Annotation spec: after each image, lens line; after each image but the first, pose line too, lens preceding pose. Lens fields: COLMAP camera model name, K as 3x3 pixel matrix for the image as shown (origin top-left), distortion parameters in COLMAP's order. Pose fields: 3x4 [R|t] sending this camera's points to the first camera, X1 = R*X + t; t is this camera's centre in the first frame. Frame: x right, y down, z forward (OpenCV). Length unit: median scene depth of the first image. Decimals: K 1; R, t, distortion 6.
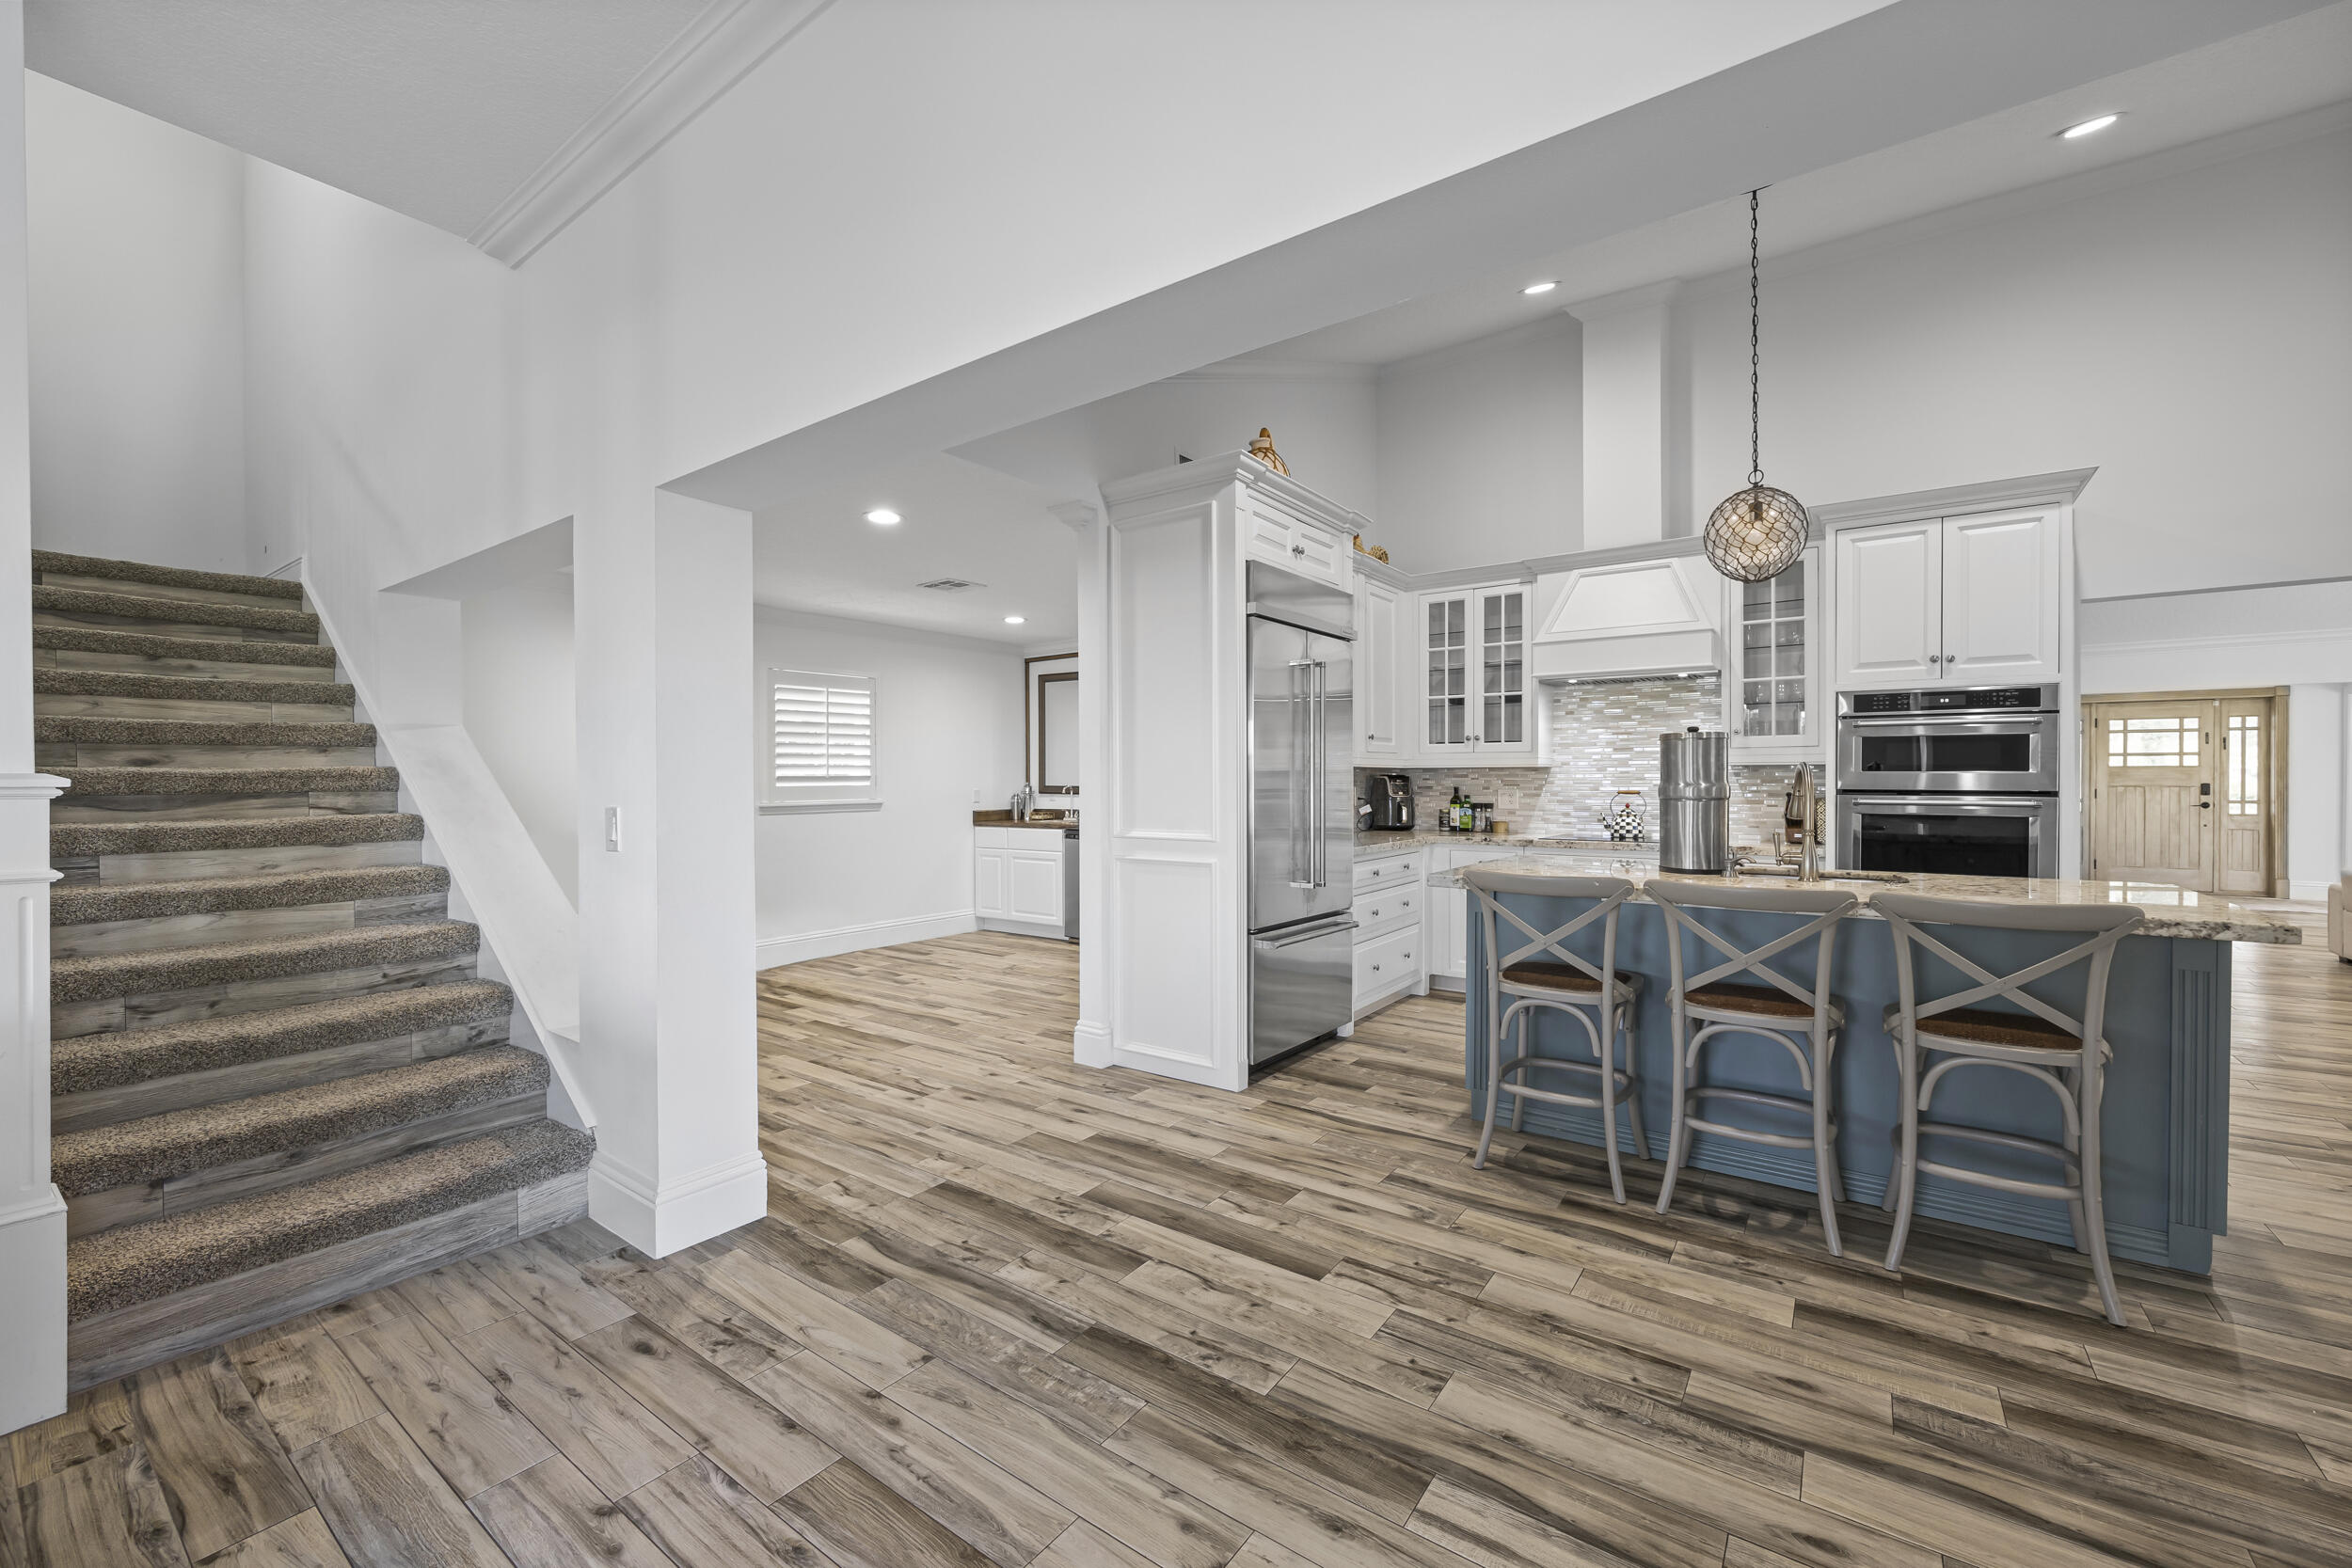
lens RADIAL K [[938.2, 0, 1174.3], [0, 938.2, 769.4], [0, 0, 1]] dist [0.010311, -0.000605]
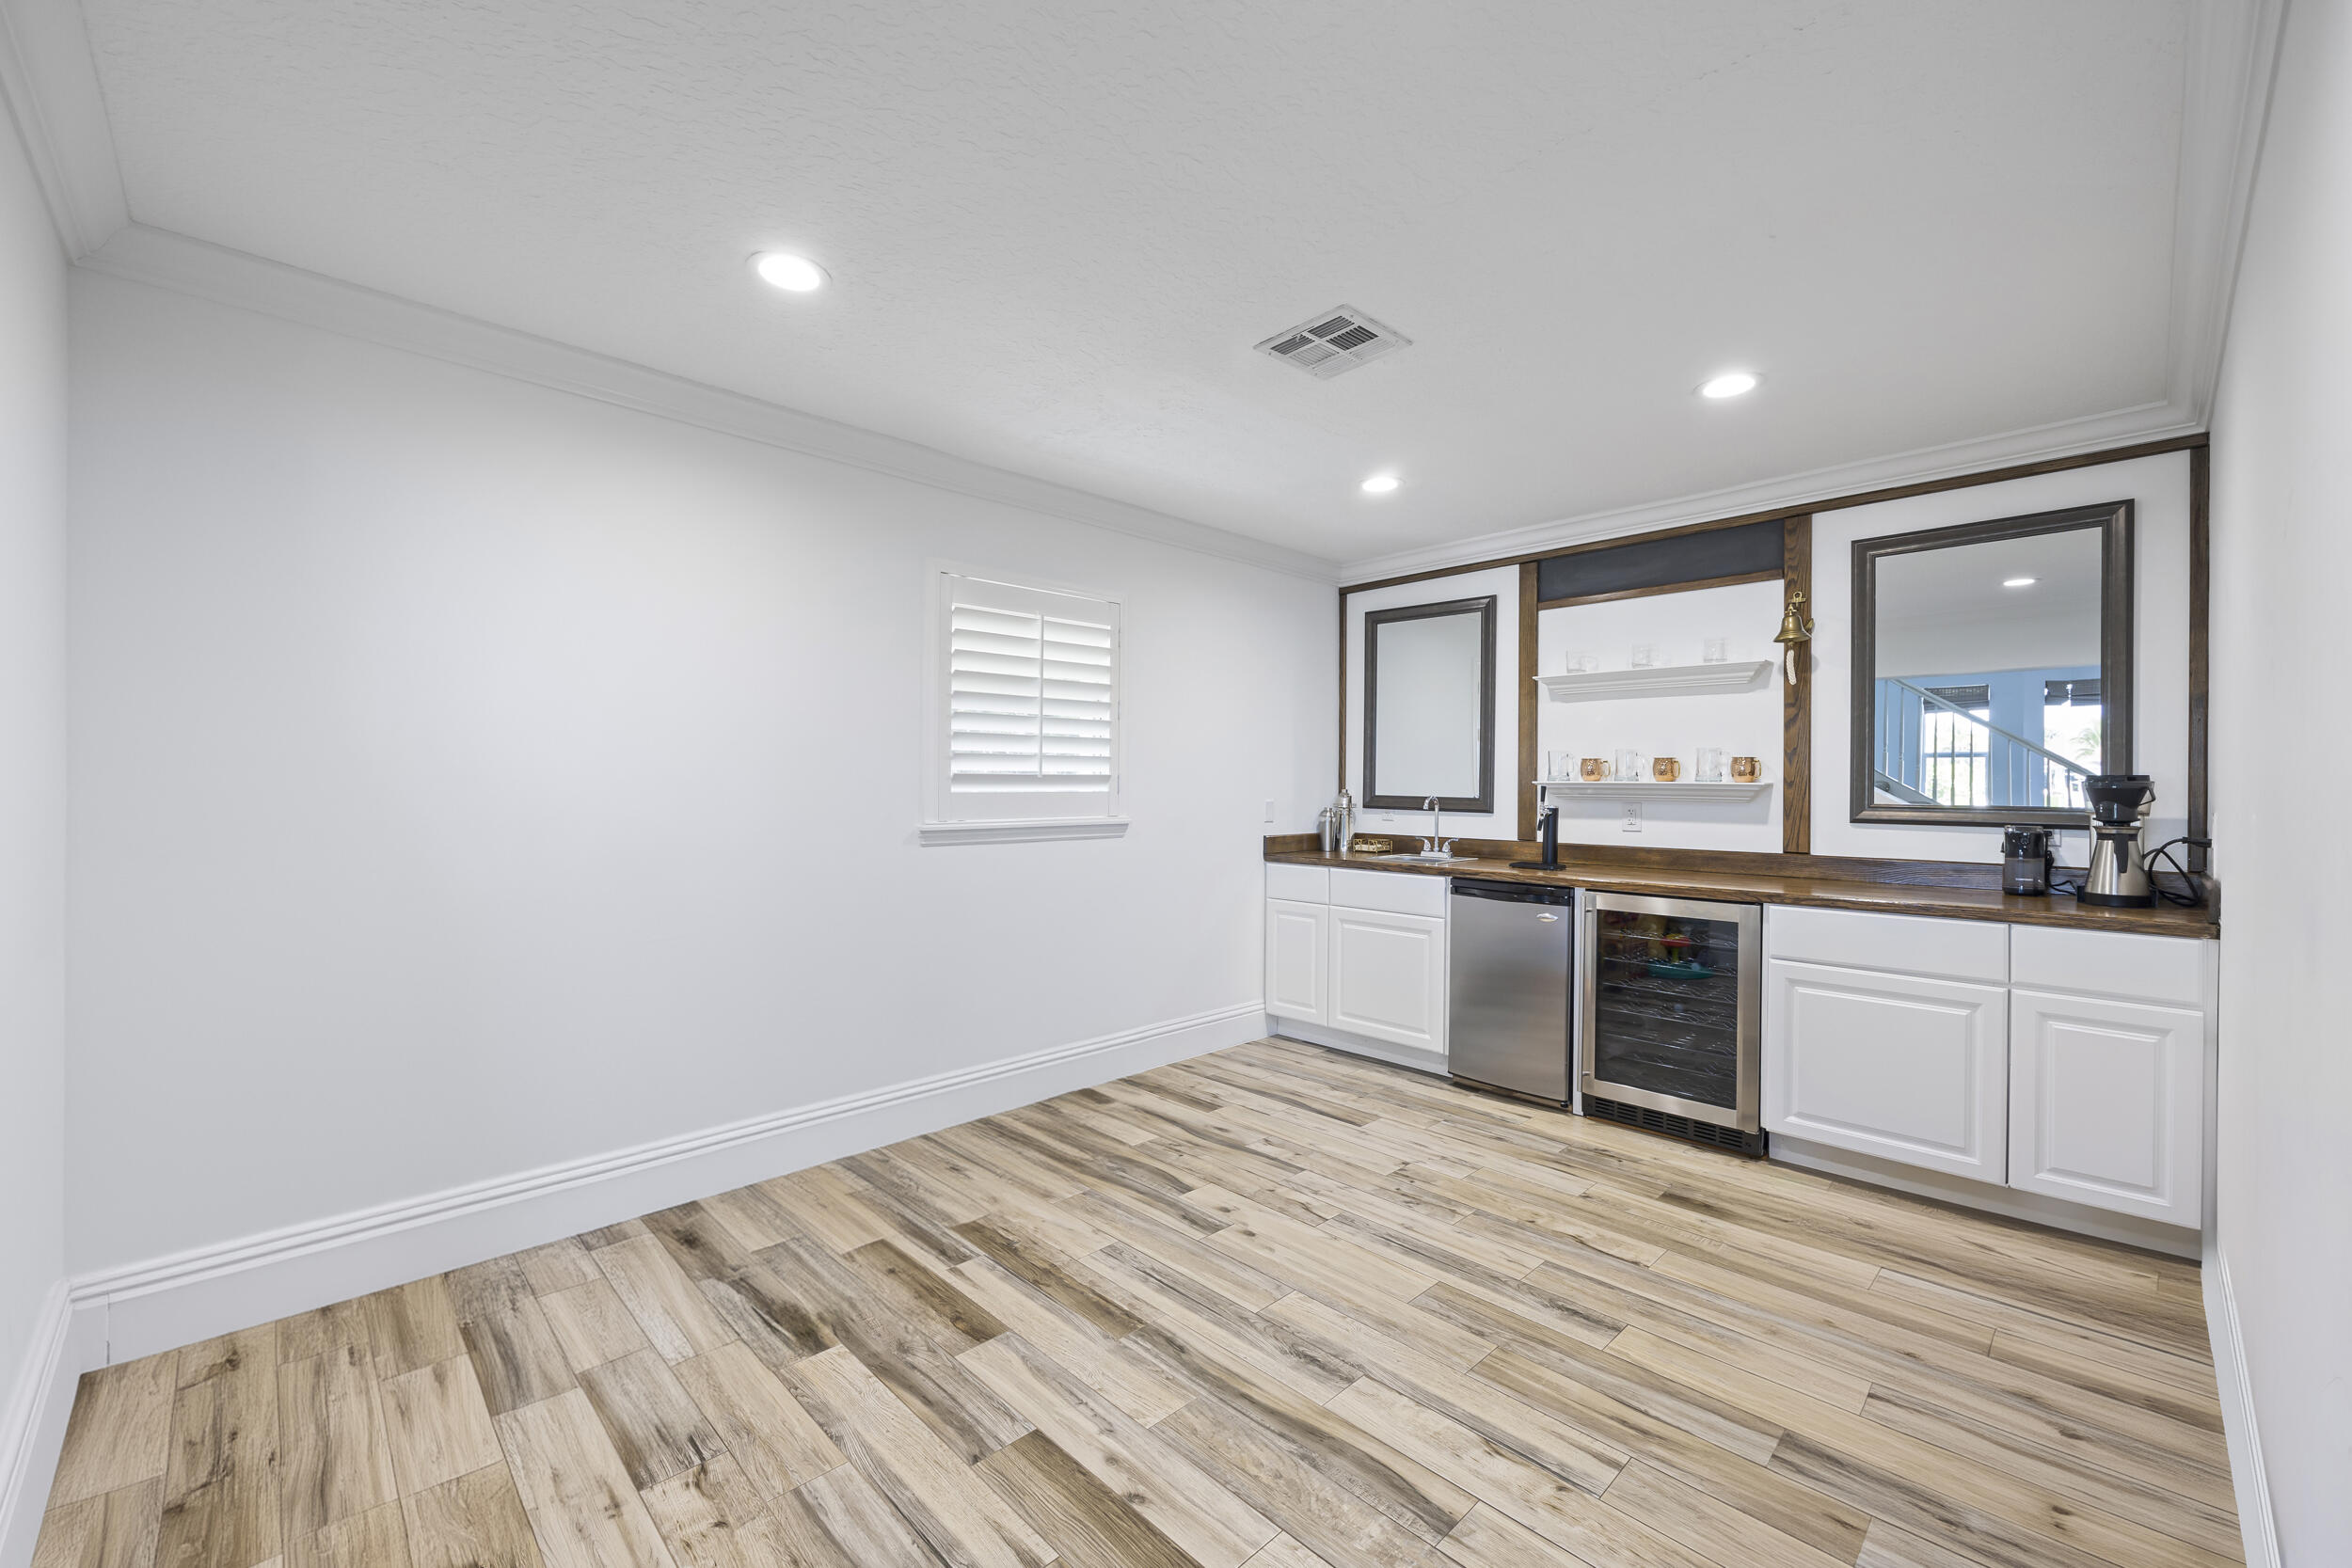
lens RADIAL K [[938.2, 0, 1185.6], [0, 938.2, 798.8], [0, 0, 1]] dist [0.010311, -0.000605]
pose [[0.985638, 0.012415, -0.168418, -0.179485], [-0.008482, 0.999675, 0.024053, 0.006794], [0.168662, -0.022279, 0.985422, 0.439511]]
